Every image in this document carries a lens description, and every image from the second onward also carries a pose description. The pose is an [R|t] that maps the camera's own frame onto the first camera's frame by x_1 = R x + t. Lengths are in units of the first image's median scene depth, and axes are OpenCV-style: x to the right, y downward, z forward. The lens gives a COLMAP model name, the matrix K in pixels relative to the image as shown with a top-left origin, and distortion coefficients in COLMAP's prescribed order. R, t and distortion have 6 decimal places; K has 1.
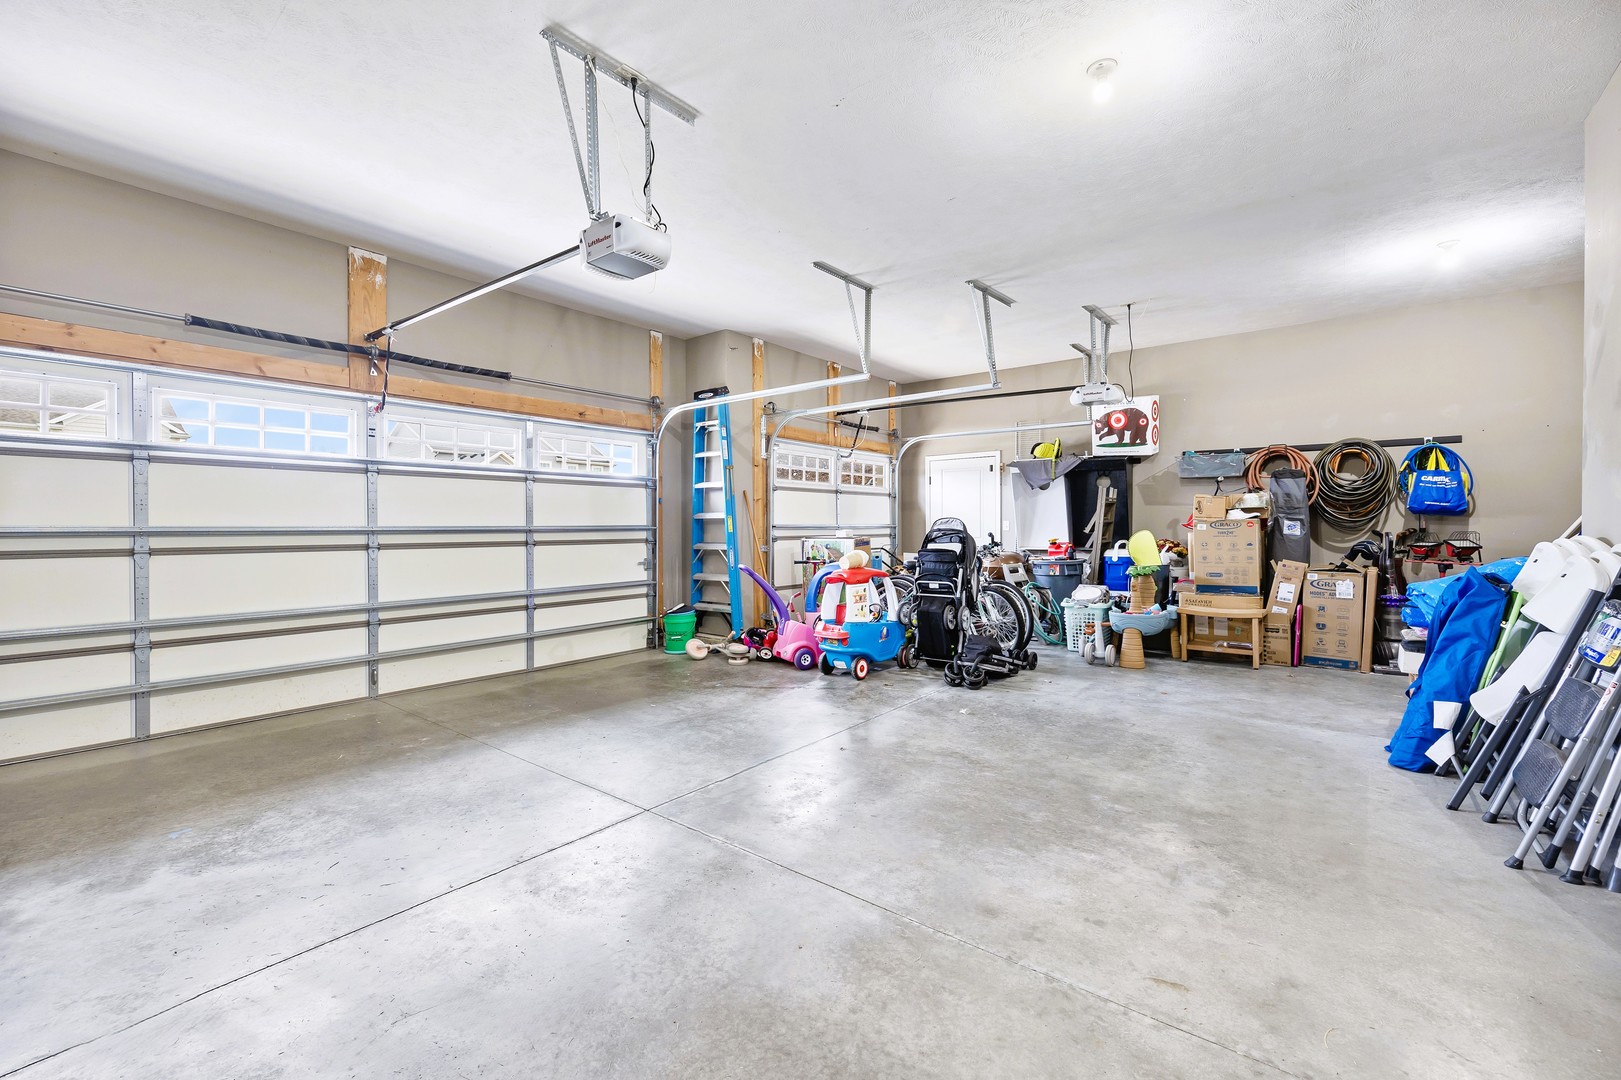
lens RADIAL K [[659.3, 0, 810.3], [0, 659.3, 540.5], [0, 0, 1]] dist [-0.003424, -0.000429]
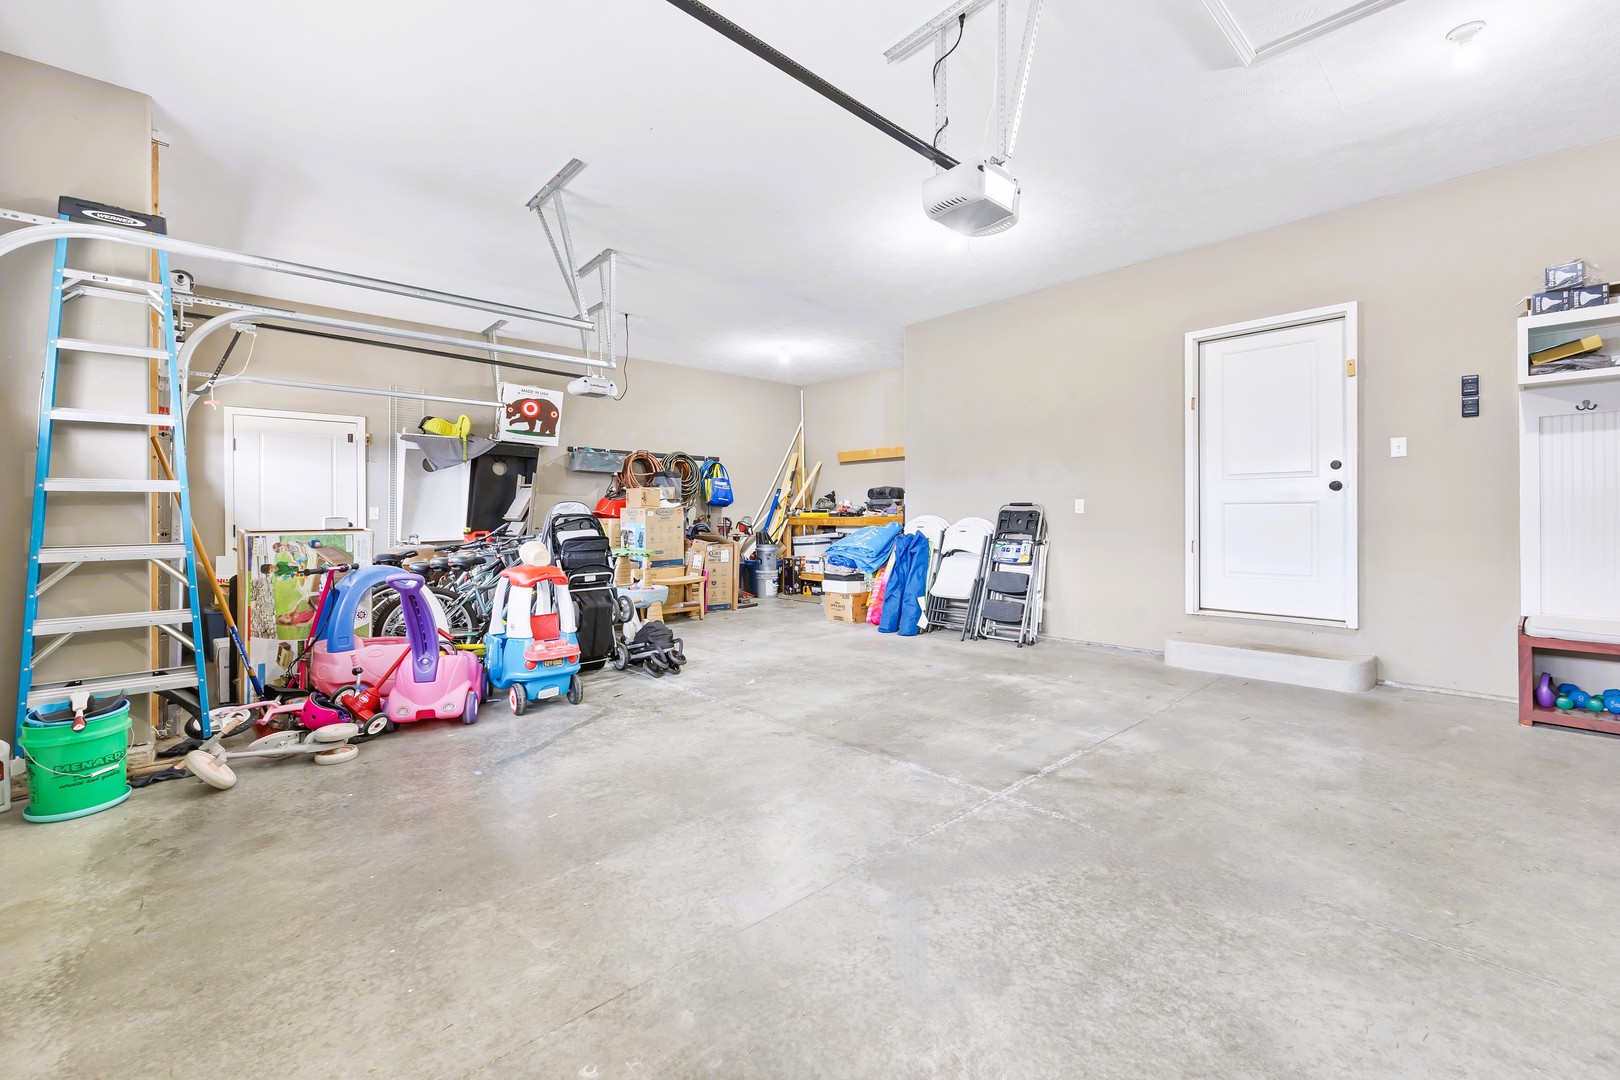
lens RADIAL K [[673.3, 0, 811.3], [0, 673.3, 516.4], [0, 0, 1]] dist [-0.000306, -0.000040]
pose [[0.165848, 0.000744, 0.986151, -0.511440], [0.027634, 0.999604, -0.005401, -0.000571], [-0.985764, 0.028147, 0.165762, 0.443036]]
